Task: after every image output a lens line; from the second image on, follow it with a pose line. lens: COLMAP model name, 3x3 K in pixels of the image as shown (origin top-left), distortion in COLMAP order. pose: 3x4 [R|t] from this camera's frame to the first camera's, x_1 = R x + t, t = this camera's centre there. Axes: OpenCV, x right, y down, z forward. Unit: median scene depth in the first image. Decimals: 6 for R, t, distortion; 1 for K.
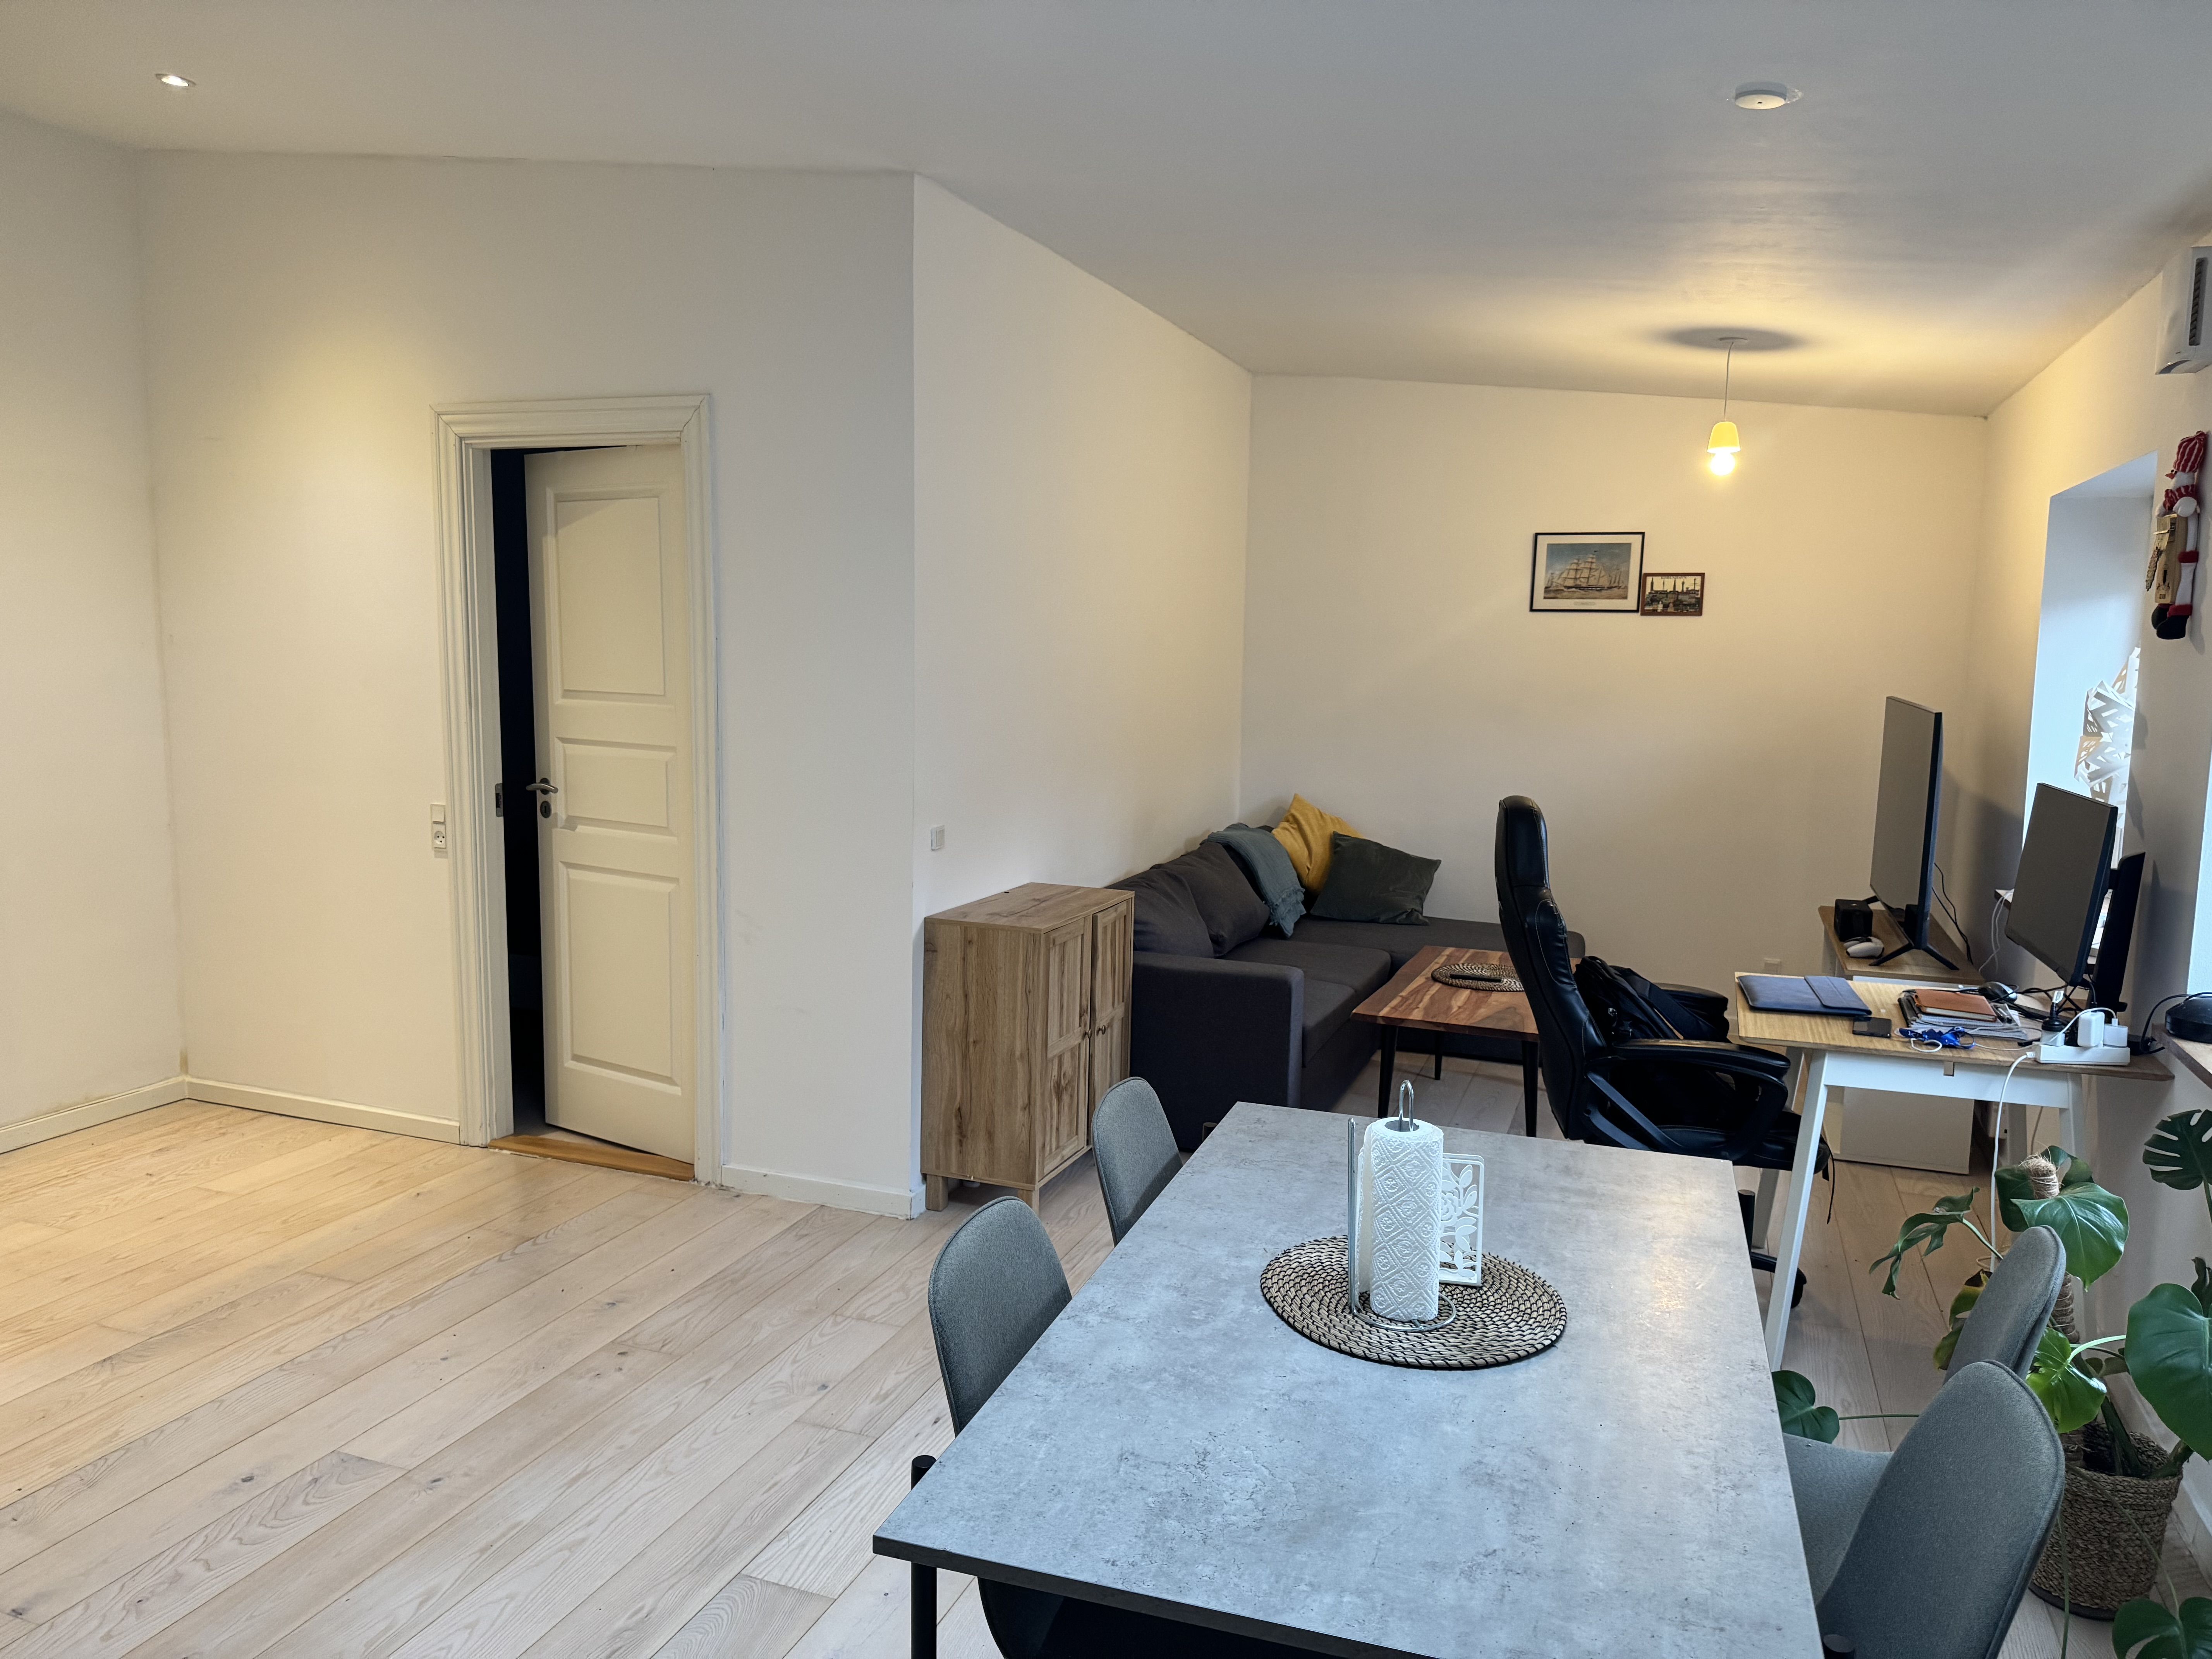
lens RADIAL K [[1546.5, 0, 1104.9], [0, 1546.5, 833.7], [0, 0, 1]] dist [0.011933, -0.001422]
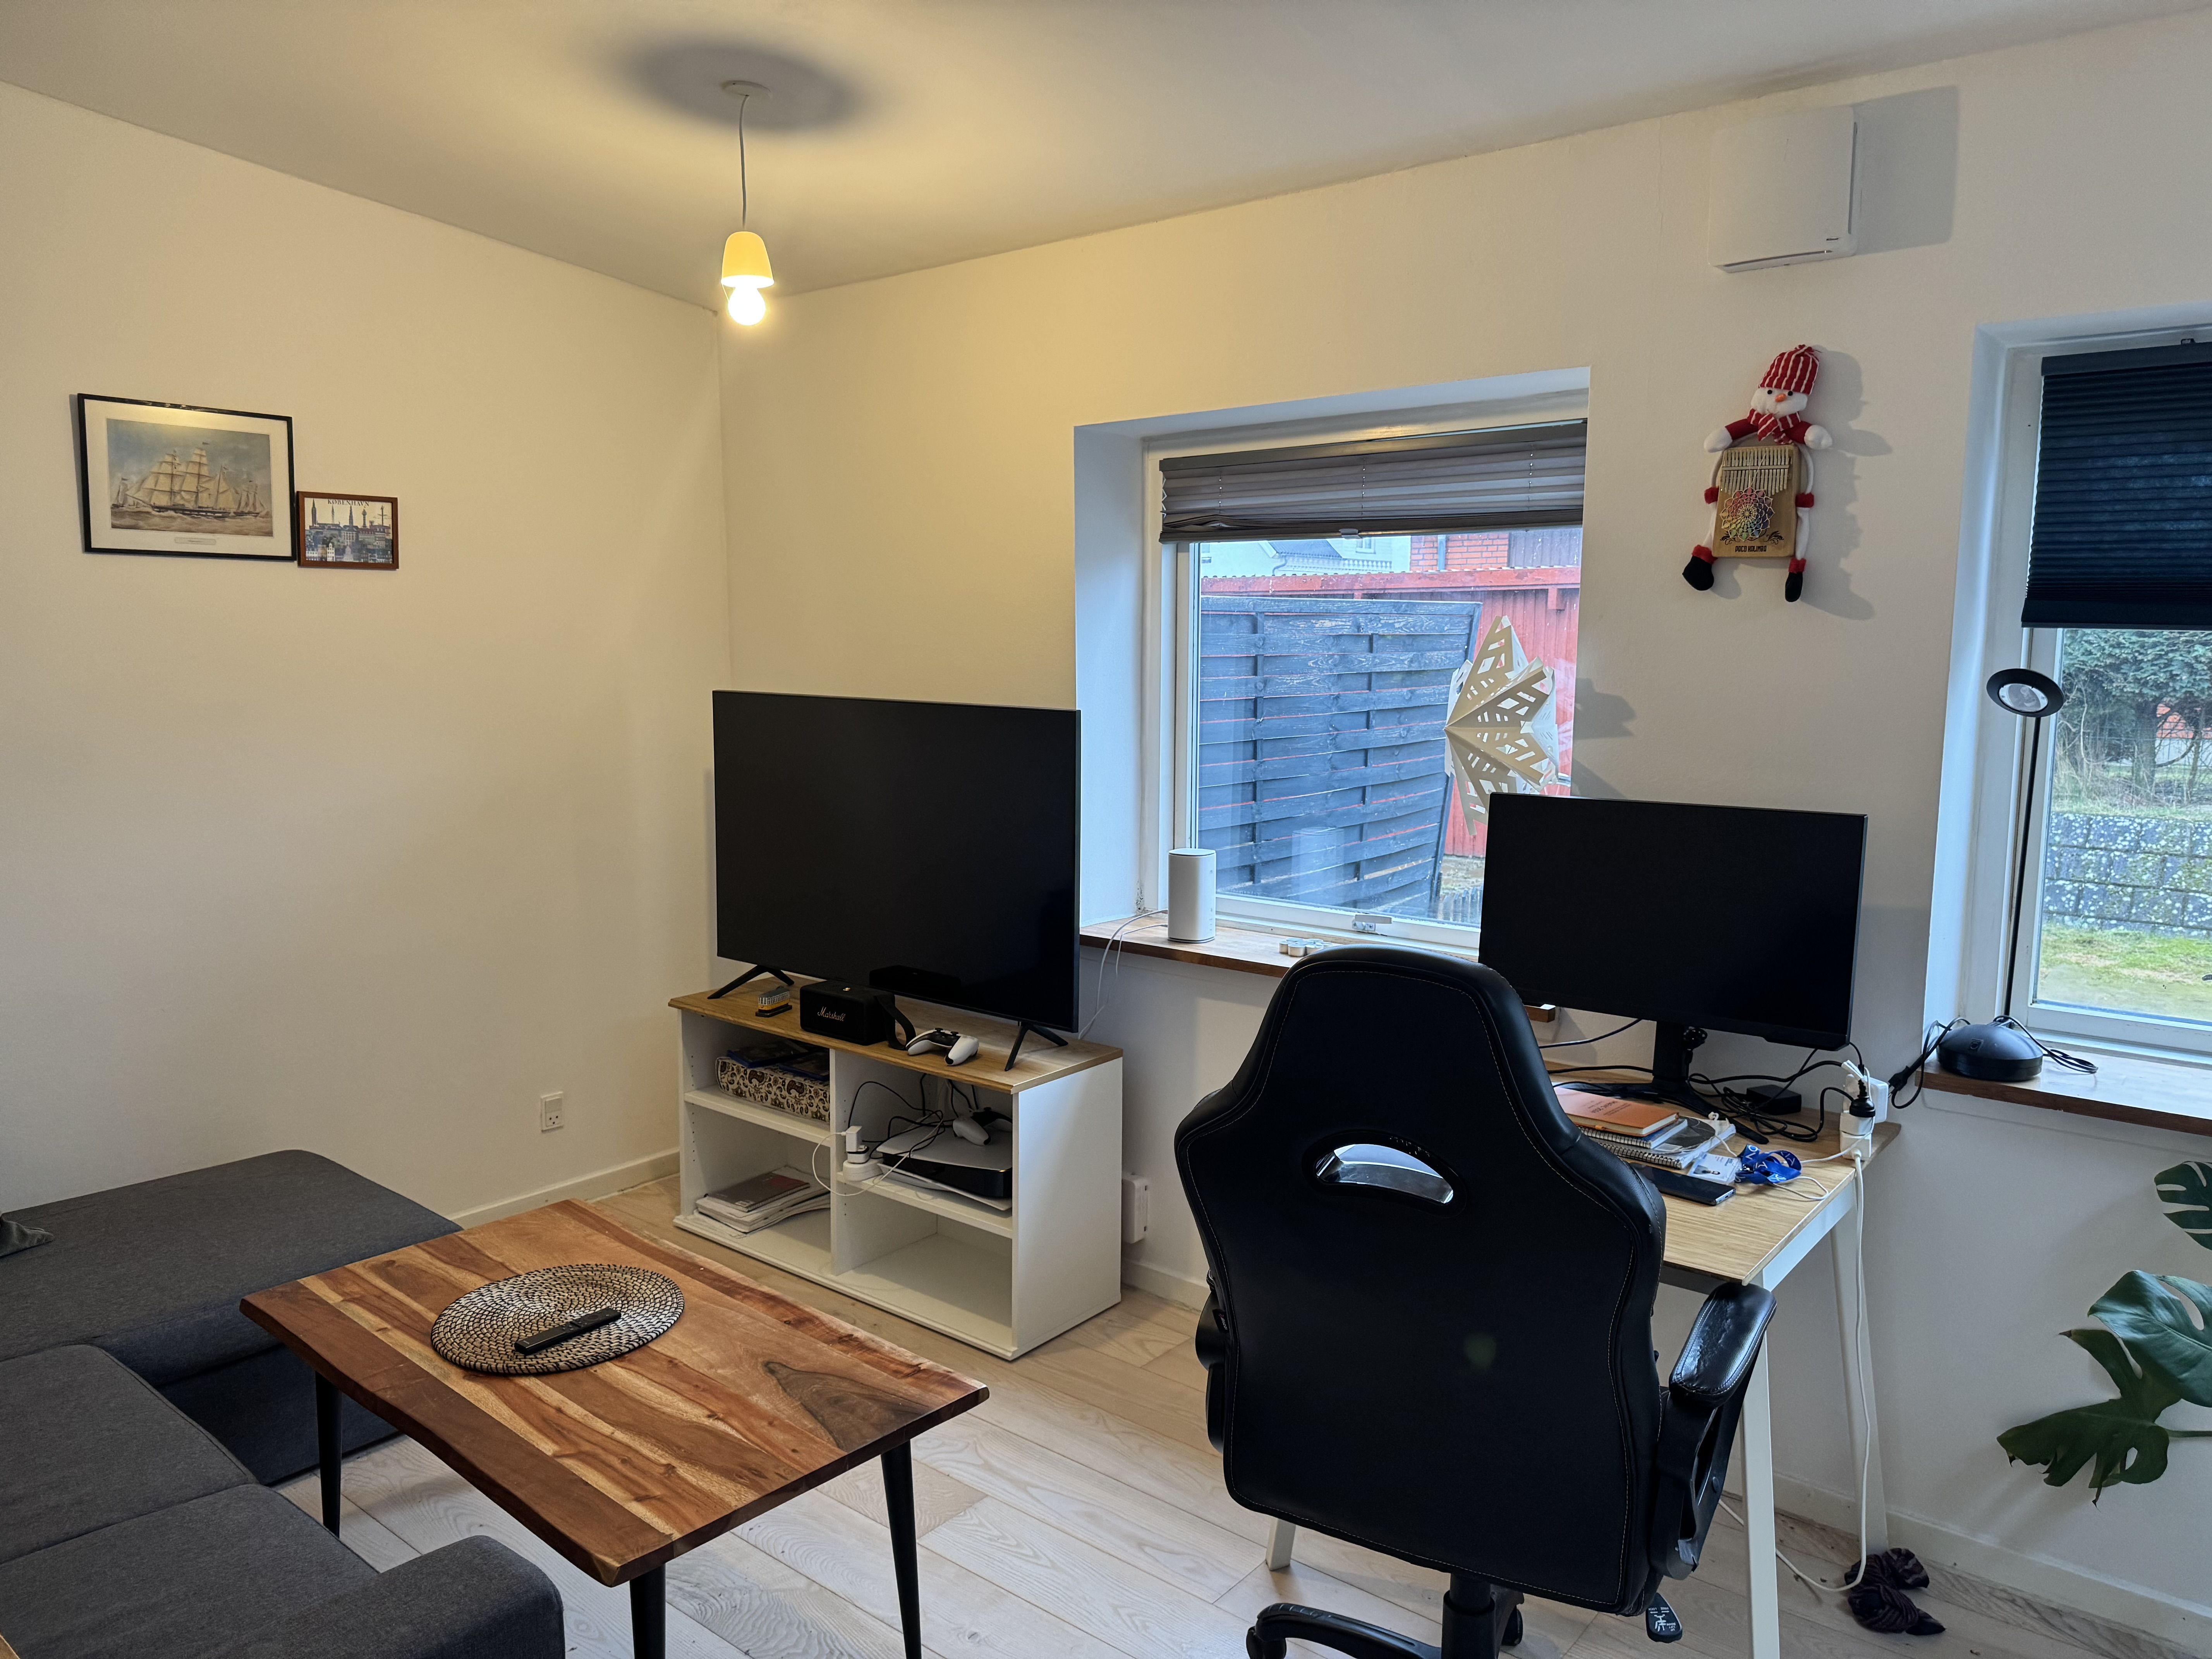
lens RADIAL K [[1546.5, 0, 1103.5], [0, 1546.5, 827.5], [0, 0, 1]] dist [0.011933, -0.001422]
pose [[0.340763, -0.128977, 0.931260, -0.093398], [0.116954, 0.988666, 0.094132, -0.066255], [-0.932846, 0.076838, 0.351985, 0.537620]]
